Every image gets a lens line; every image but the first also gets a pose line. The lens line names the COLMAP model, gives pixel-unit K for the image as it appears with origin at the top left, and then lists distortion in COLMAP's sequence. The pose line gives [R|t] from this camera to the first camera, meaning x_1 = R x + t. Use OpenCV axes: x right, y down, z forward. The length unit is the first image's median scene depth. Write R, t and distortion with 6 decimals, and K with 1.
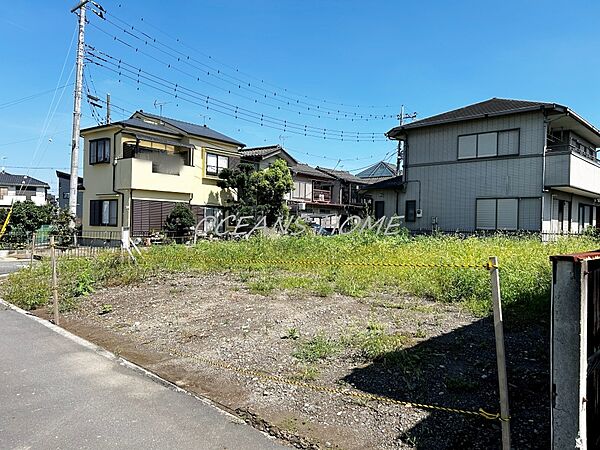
lens RADIAL K [[459.4, 0, 300.0], [0, 459.4, 225.0], [0, 0, 1]] dist [0.079580, -0.097702]
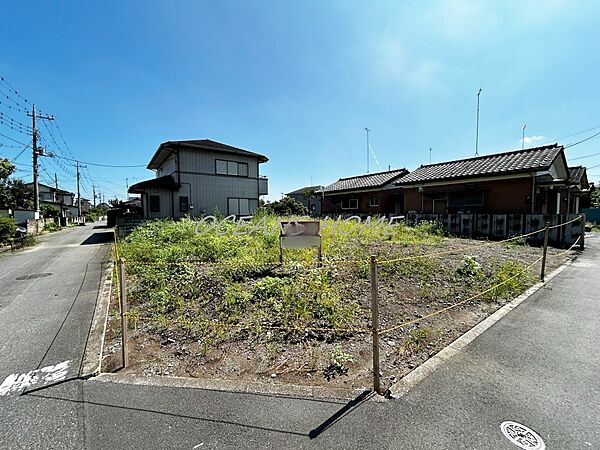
lens RADIAL K [[249.1, 0, 297.6], [0, 249.1, 226.7], [0, 0, 1]] dist [0.000280, 0.000166]
pose [[0.191176, -0.073801, 0.978777, -0.512365], [0.016225, 0.997271, 0.072026, -0.011413], [-0.981422, 0.002111, 0.191852, 0.561397]]
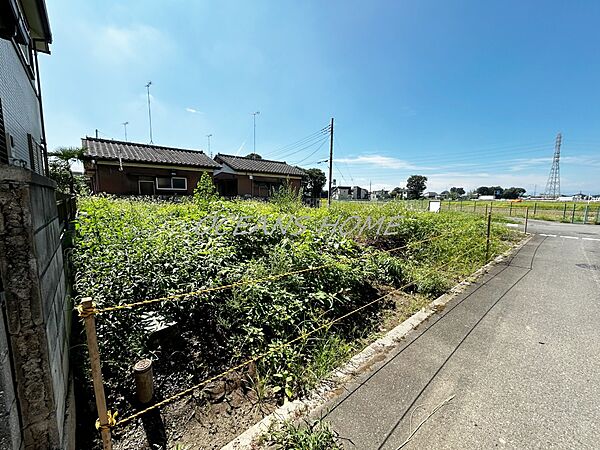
lens RADIAL K [[249.1, 0, 297.6], [0, 249.1, 226.7], [0, 0, 1]] dist [0.000280, 0.000166]
pose [[-0.991729, -0.047912, 0.119069, 0.034655], [-0.032935, 0.991647, 0.124706, -0.002836], [-0.124050, 0.119753, -0.985023, 1.264426]]
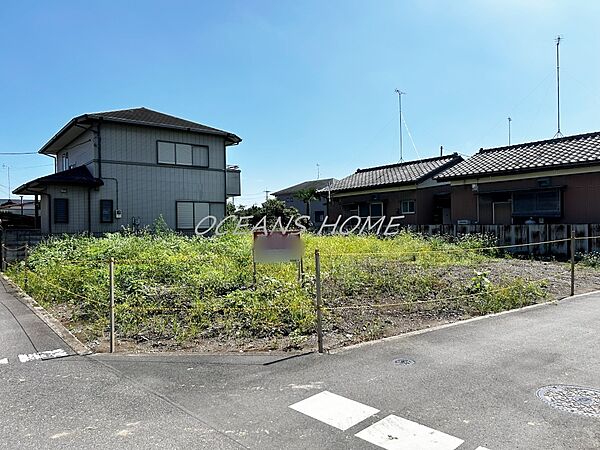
lens RADIAL K [[459.4, 0, 300.0], [0, 459.4, 225.0], [0, 0, 1]] dist [0.079580, -0.097702]
pose [[0.182700, -0.016411, 0.983032, -0.660970], [0.020385, 0.999709, 0.012901, -0.008180], [-0.982957, 0.017682, 0.182981, 0.511243]]
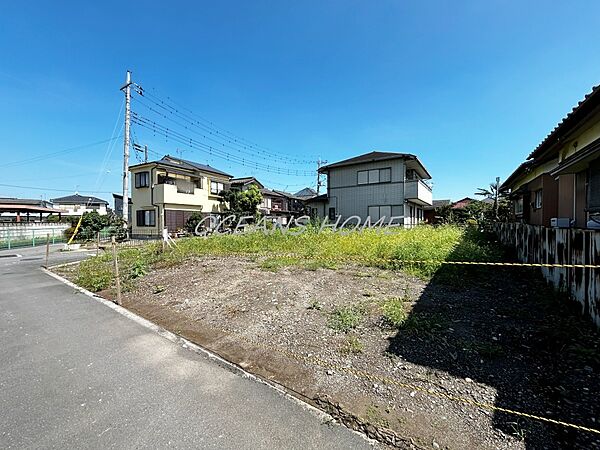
lens RADIAL K [[249.1, 0, 297.6], [0, 249.1, 226.7], [0, 0, 1]] dist [0.000280, 0.000166]
pose [[0.987832, -0.025221, 0.153469, -0.044812], [0.022748, 0.999582, 0.017855, -0.000333], [-0.153855, -0.014147, 0.987992, 0.081525]]
